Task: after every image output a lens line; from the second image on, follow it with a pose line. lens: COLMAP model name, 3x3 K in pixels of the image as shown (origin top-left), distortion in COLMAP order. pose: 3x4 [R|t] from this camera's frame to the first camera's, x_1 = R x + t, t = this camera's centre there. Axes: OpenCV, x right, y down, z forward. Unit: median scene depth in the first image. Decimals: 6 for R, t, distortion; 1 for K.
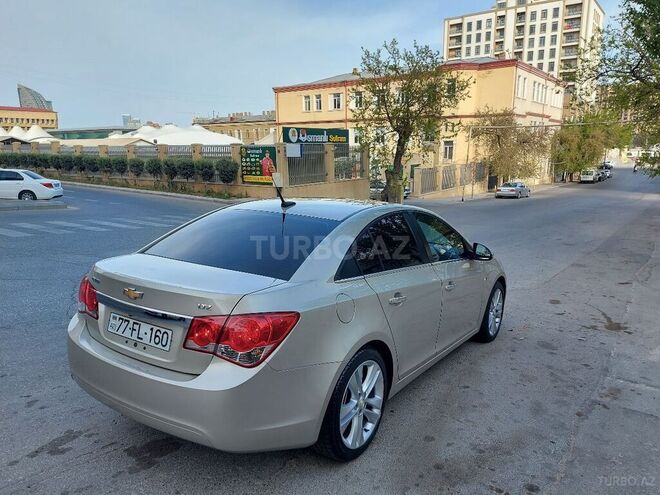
lens RADIAL K [[475.8, 0, 337.5], [0, 475.8, 247.8], [0, 0, 1]] dist [0.105035, -0.113145]
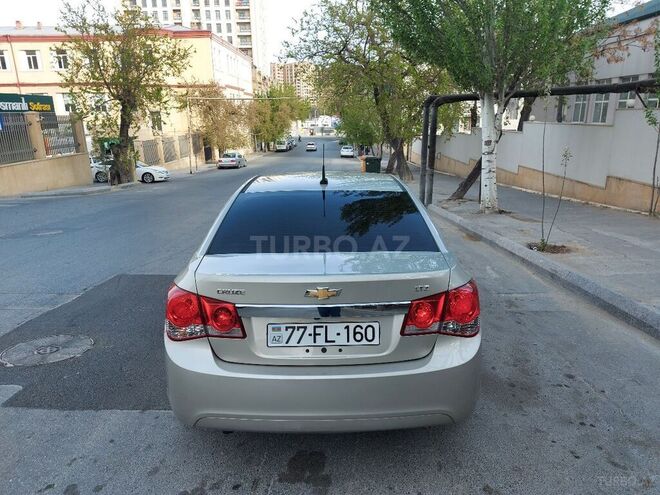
lens RADIAL K [[472.6, 0, 331.7], [0, 472.6, 246.2], [0, 0, 1]] dist [0.094036, -0.096927]
pose [[0.823568, -0.152484, 0.546336, -0.094088], [0.121966, 0.988264, 0.091972, -0.007249], [-0.553949, -0.009111, 0.832501, 0.030073]]
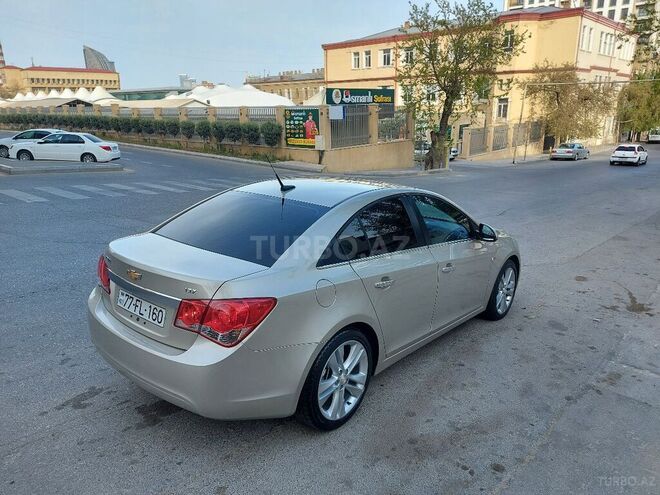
lens RADIAL K [[472.6, 0, 331.7], [0, 472.6, 246.2], [0, 0, 1]] dist [0.094036, -0.096927]
pose [[0.993486, 0.024481, -0.111295, 0.016573], [-0.015431, 0.996557, 0.081463, -0.007414], [0.112906, -0.079215, 0.990443, -0.004341]]
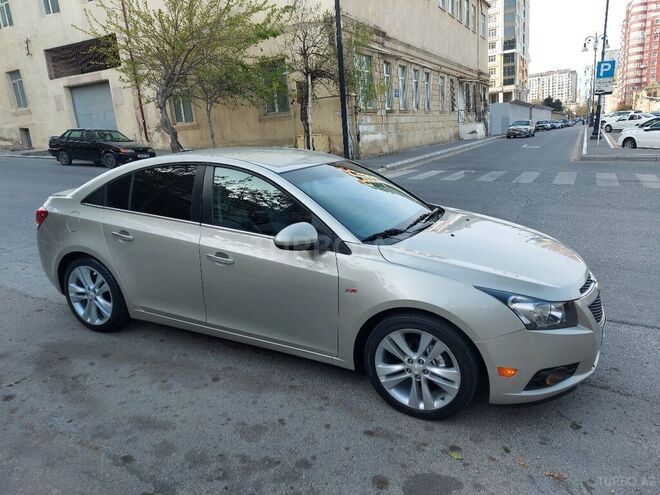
lens RADIAL K [[468.1, 0, 330.0], [0, 468.1, 247.5], [0, 0, 1]] dist [0.092254, -0.093626]
pose [[0.136093, 0.224915, -0.964827, 0.173441], [-0.125841, 0.969924, 0.208353, -0.021872], [0.982671, 0.093059, 0.160304, 0.174229]]
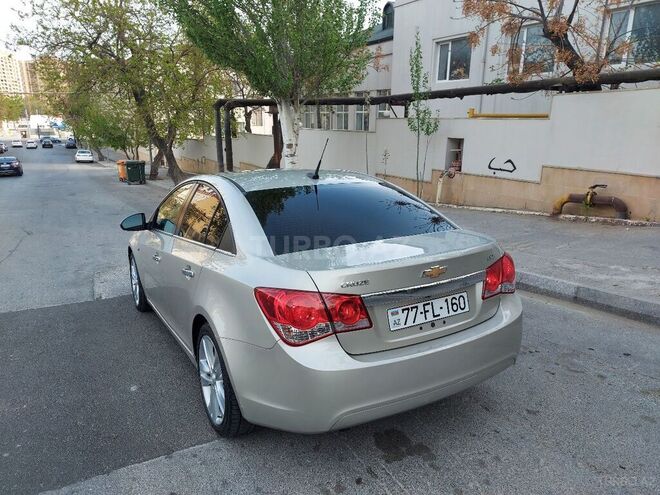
lens RADIAL K [[468.1, 0, 330.0], [0, 468.1, 247.5], [0, 0, 1]] dist [0.092254, -0.093626]
pose [[0.431457, -0.222637, 0.874230, -0.141882], [0.171051, 0.971679, 0.163035, -0.014817], [-0.885769, 0.079196, 0.457320, 0.082182]]
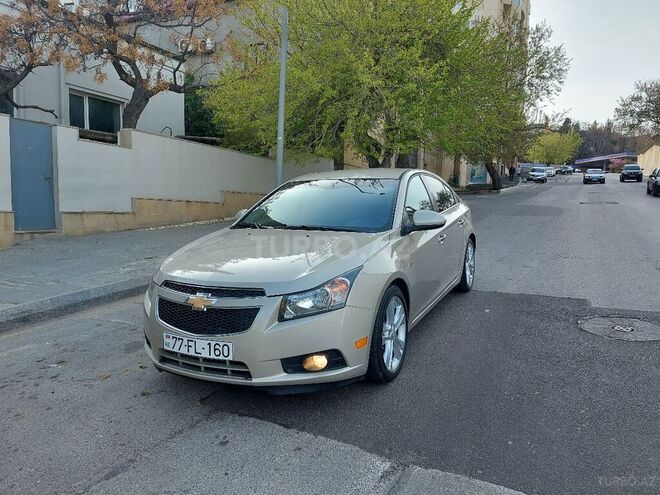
lens RADIAL K [[468.1, 0, 330.0], [0, 468.1, 247.5], [0, 0, 1]] dist [0.092254, -0.093626]
pose [[-0.991608, 0.006587, -0.129116, 0.044617], [-0.028859, 0.962223, 0.270728, -0.039905], [0.126022, 0.272182, -0.953958, 0.378115]]
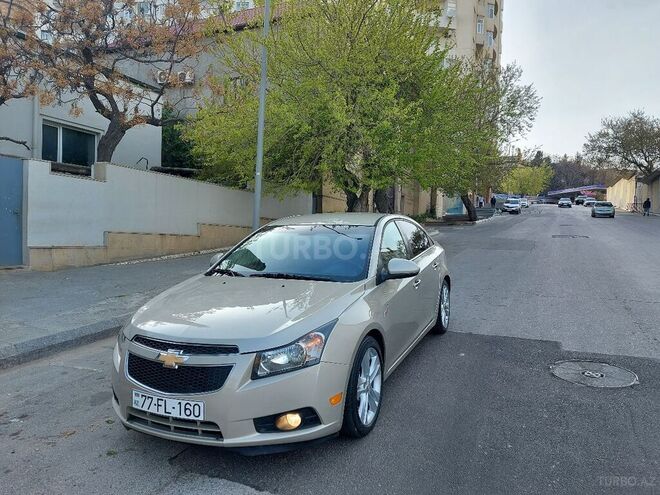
lens RADIAL K [[472.6, 0, 331.7], [0, 472.6, 246.2], [0, 0, 1]] dist [0.094036, -0.096927]
pose [[-0.984064, -0.007229, -0.177669, 0.044118], [-0.044925, 0.976866, 0.209080, -0.047096], [0.172047, 0.213730, -0.961623, 0.378852]]
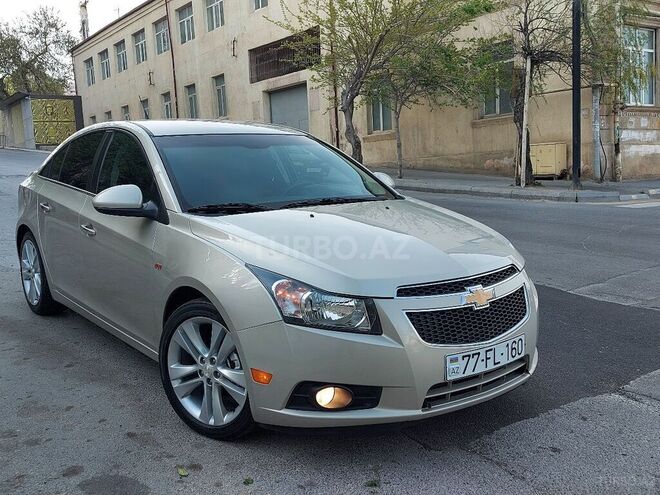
lens RADIAL K [[674.8, 0, 329.0], [0, 674.8, 245.0], [0, 0, 1]] dist [0.105346, -0.162404]
pose [[-0.313594, 0.115839, -0.942465, 0.185196], [-0.139686, 0.976105, 0.166453, -0.020414], [0.939227, 0.183847, -0.289920, 0.274632]]
